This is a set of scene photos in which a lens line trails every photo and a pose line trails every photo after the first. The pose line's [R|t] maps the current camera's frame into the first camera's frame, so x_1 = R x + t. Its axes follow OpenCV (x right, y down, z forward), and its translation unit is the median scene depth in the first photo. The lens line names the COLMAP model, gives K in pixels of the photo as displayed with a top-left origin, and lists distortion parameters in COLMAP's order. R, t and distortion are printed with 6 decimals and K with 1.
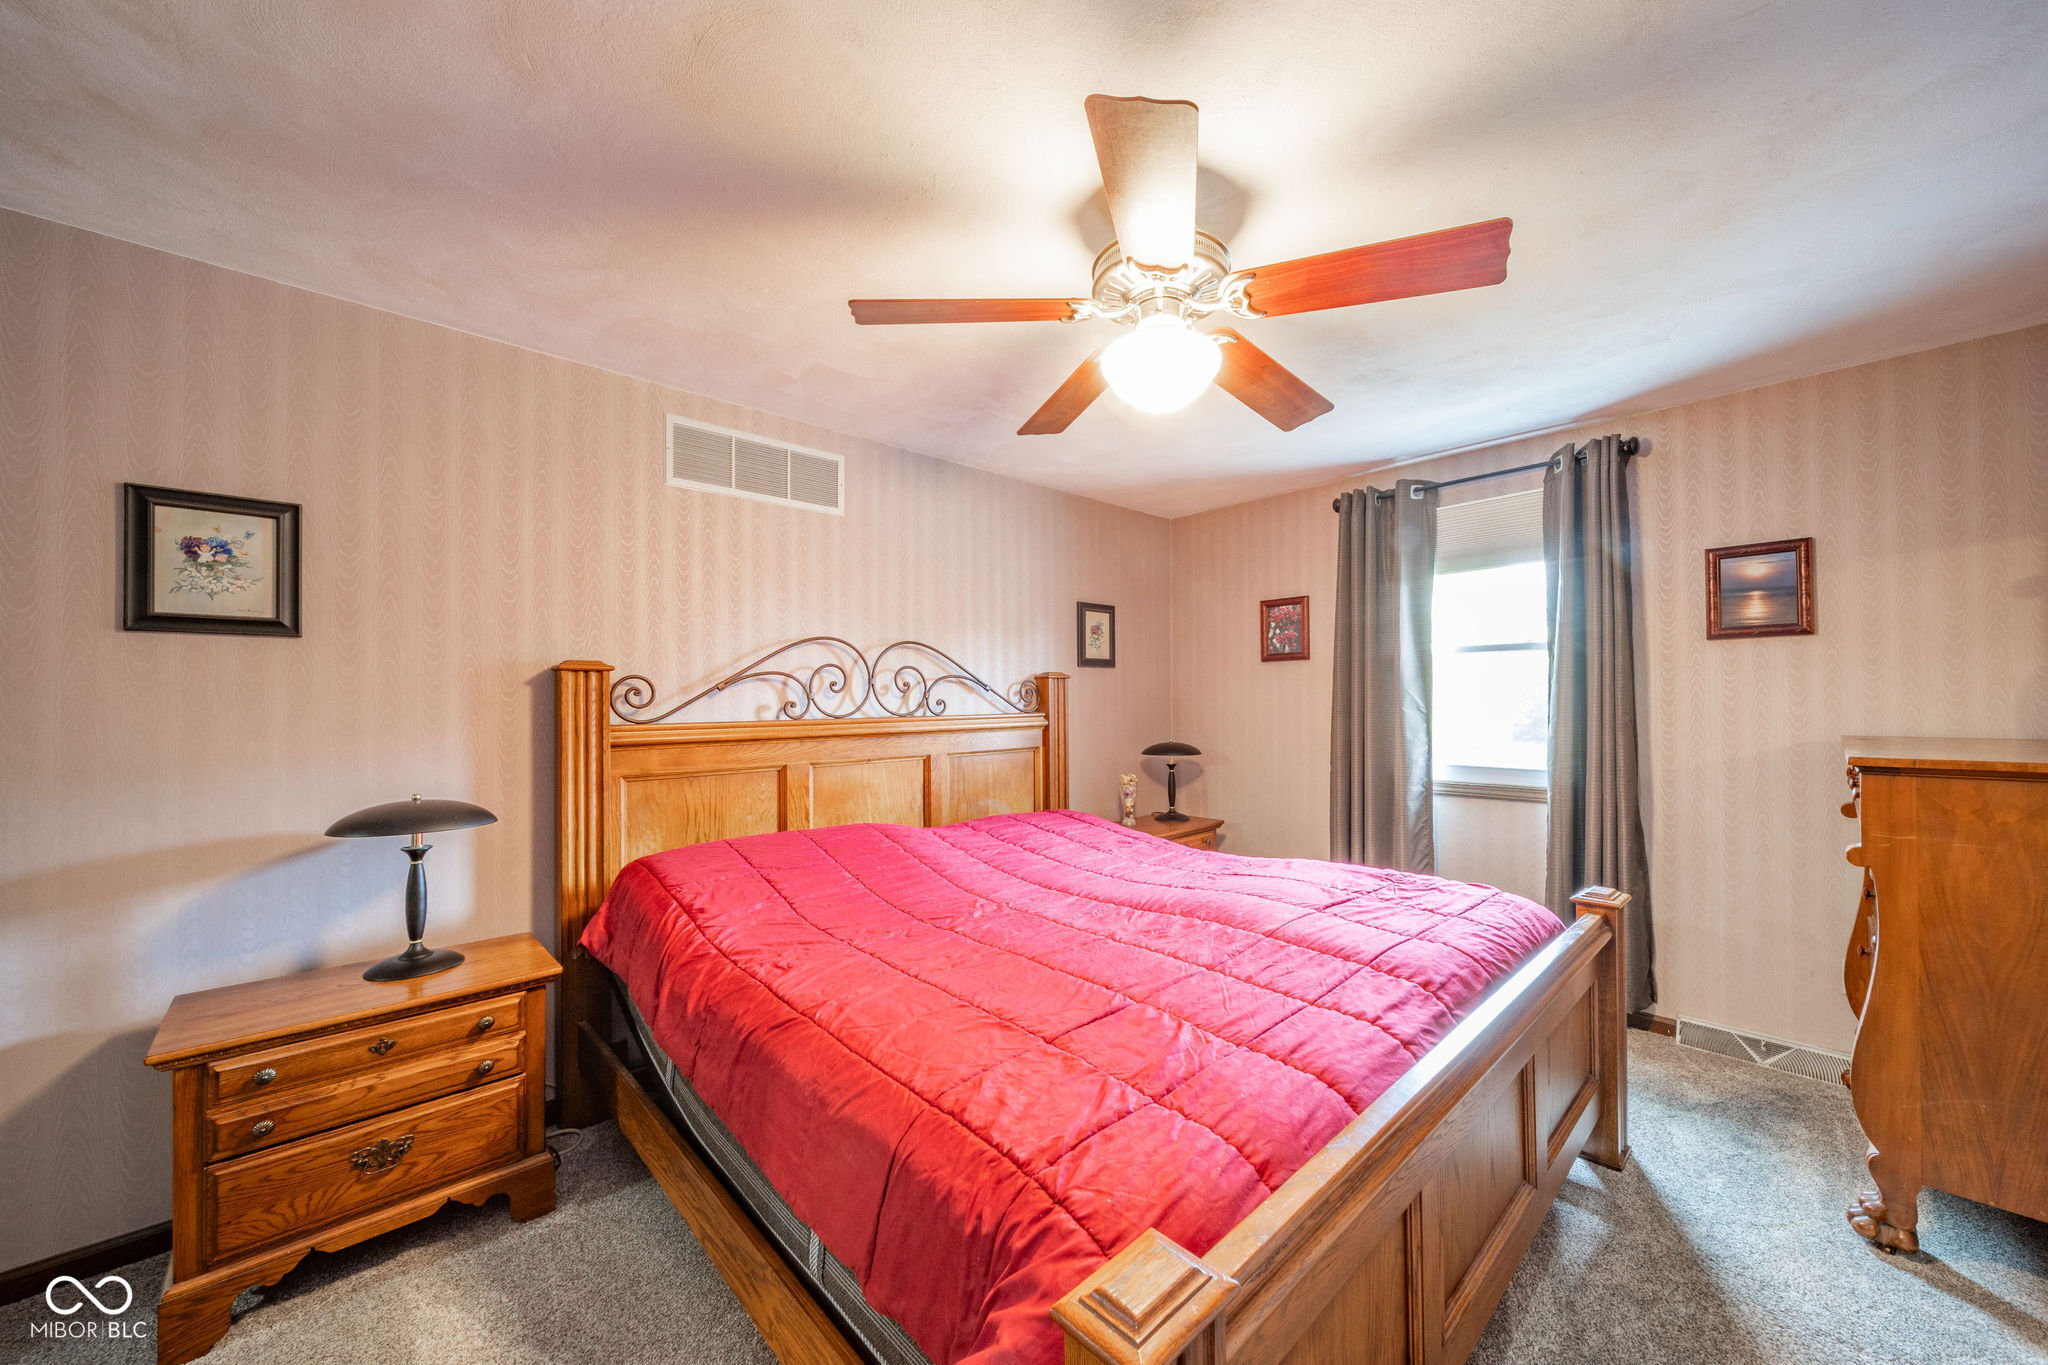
lens RADIAL K [[740.1, 0, 1013.2], [0, 740.1, 693.7], [0, 0, 1]] dist [-0.002627, -0.000113]
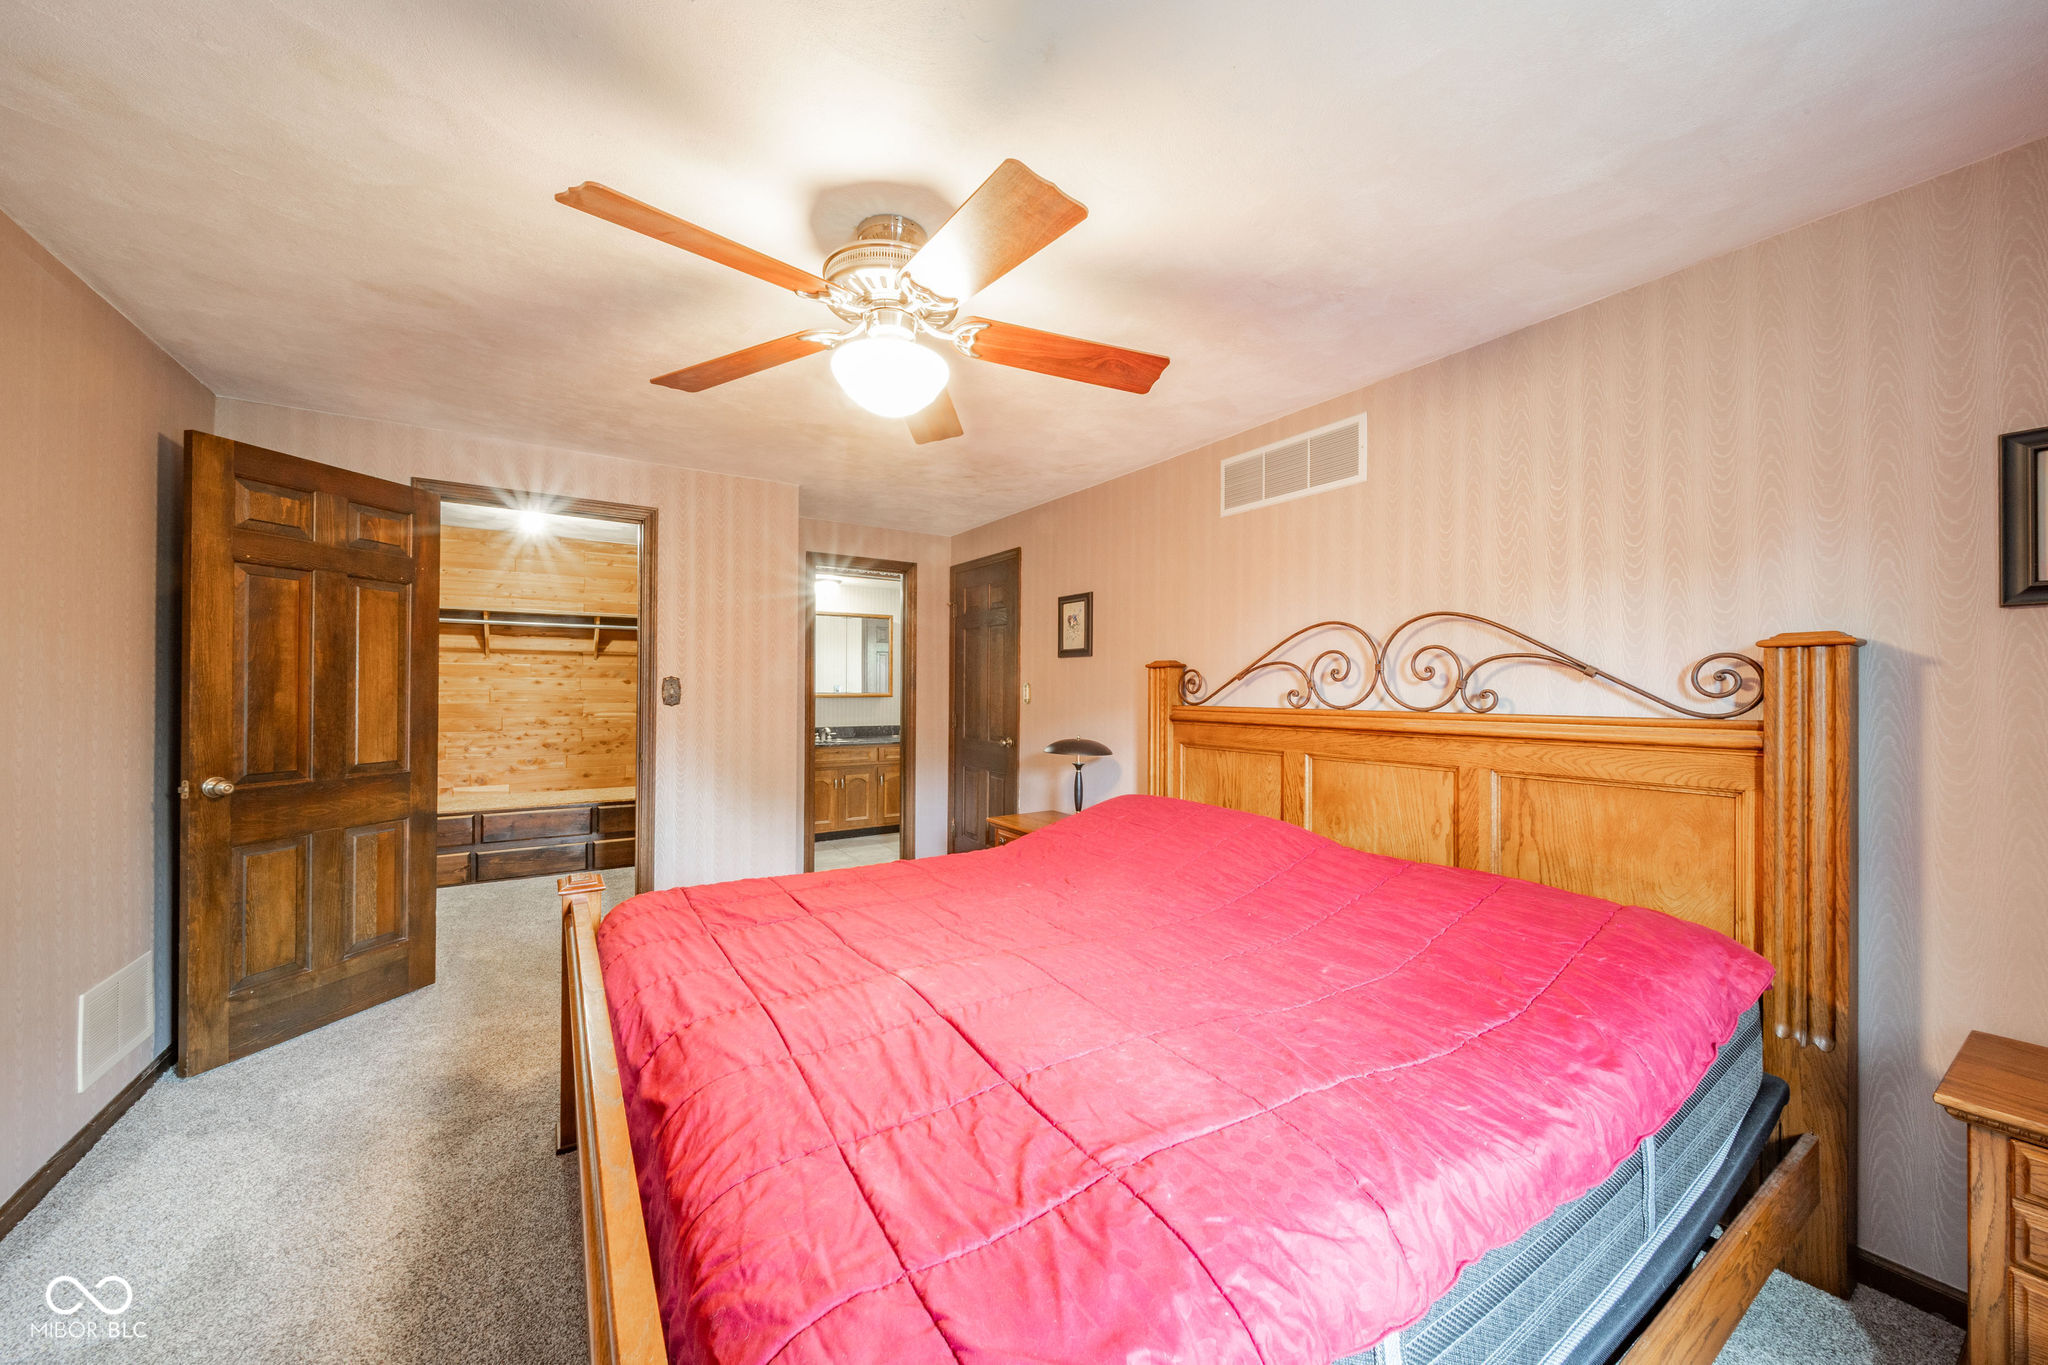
lens RADIAL K [[740.1, 0, 1017.8], [0, 740.1, 681.0], [0, 0, 1]] dist [-0.002627, -0.000113]
pose [[-0.173059, 0.001466, -0.984910, 0.767064], [0.009310, 0.999957, -0.000148, -0.005767], [0.984868, -0.009196, -0.173065, 0.799717]]
